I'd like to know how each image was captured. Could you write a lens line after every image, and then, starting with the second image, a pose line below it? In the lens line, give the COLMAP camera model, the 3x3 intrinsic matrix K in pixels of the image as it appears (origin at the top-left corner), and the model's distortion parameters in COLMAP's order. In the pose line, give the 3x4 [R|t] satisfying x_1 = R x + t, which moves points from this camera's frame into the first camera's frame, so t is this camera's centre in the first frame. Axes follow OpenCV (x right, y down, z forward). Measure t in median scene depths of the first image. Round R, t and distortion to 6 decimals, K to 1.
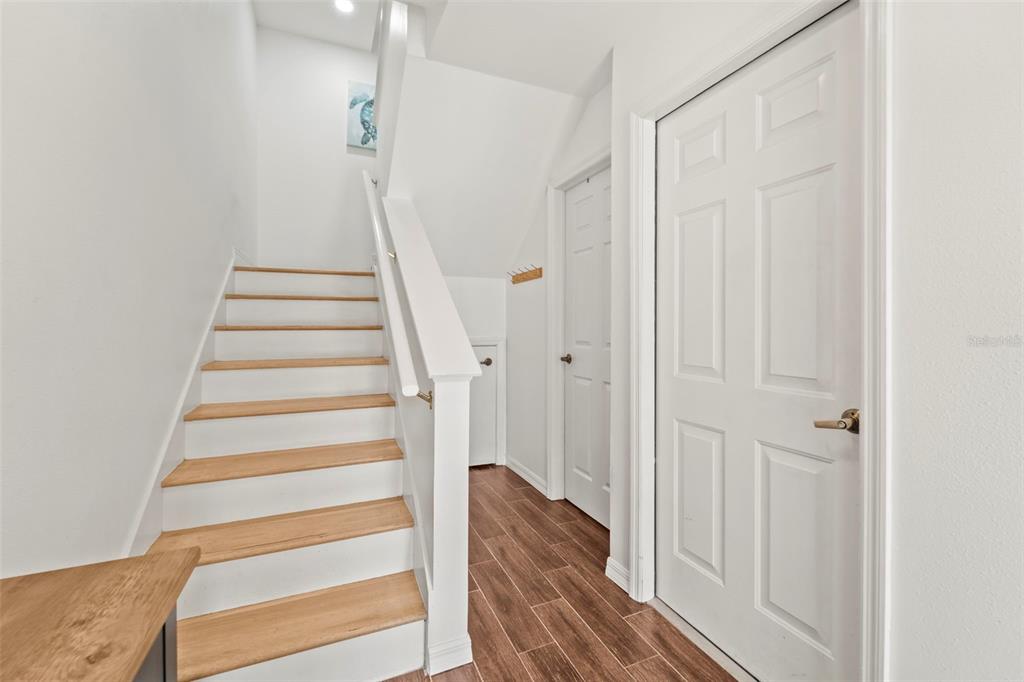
lens RADIAL K [[430.4, 0, 503.4], [0, 430.4, 326.8], [0, 0, 1]] dist [0.003447, -0.000084]
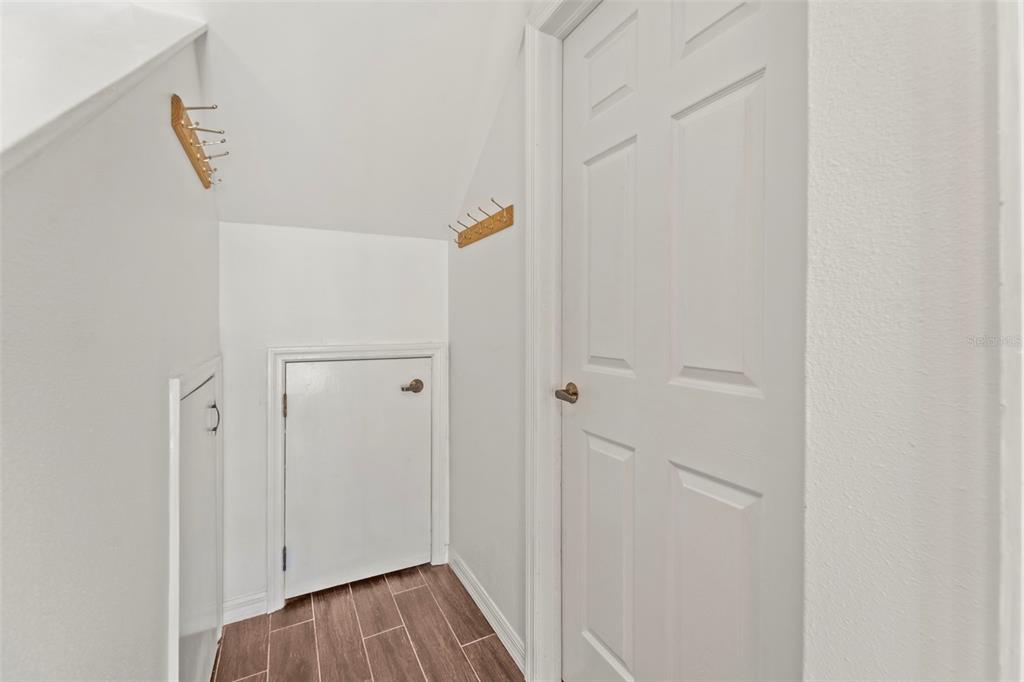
lens RADIAL K [[430.4, 0, 503.4], [0, 430.4, 326.8], [0, 0, 1]] dist [0.003447, -0.000084]
pose [[0.996092, -0.003294, 0.088265, 0.036792], [0.002251, 0.999927, 0.011905, -0.003717], [-0.088297, -0.011660, 0.996026, 0.544302]]
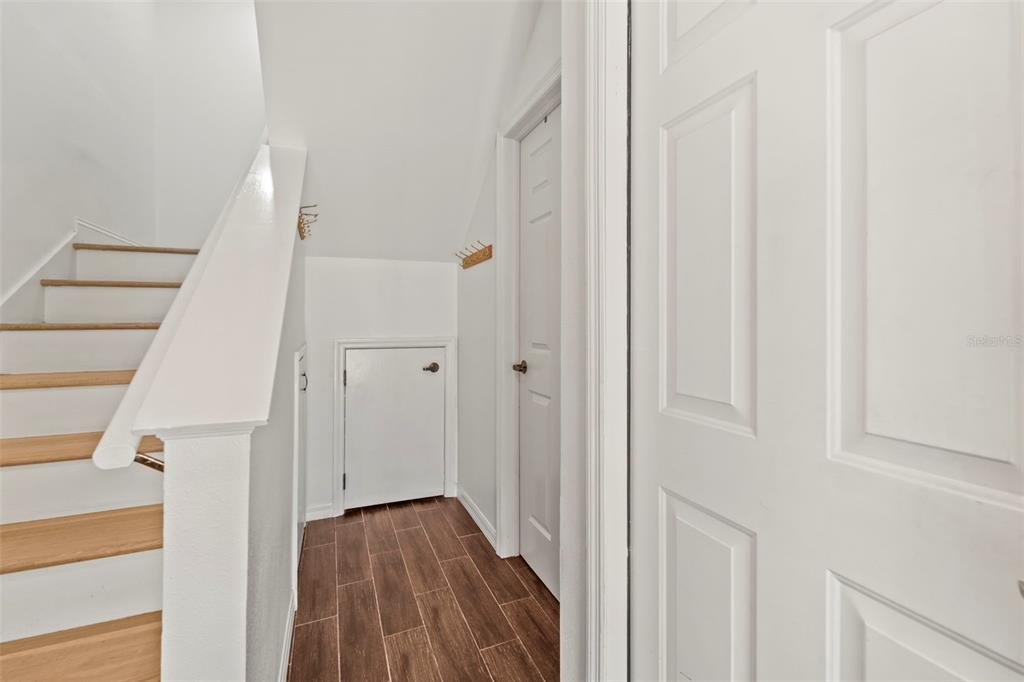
lens RADIAL K [[427.7, 0, 502.3], [0, 427.7, 322.4], [0, 0, 1]] dist [-0.001200, -0.000250]
pose [[0.999993, -0.001996, -0.003010, 0.118544], [0.001998, 0.999998, 0.000686, -0.002726], [0.003009, -0.000692, 0.999995, 0.270408]]
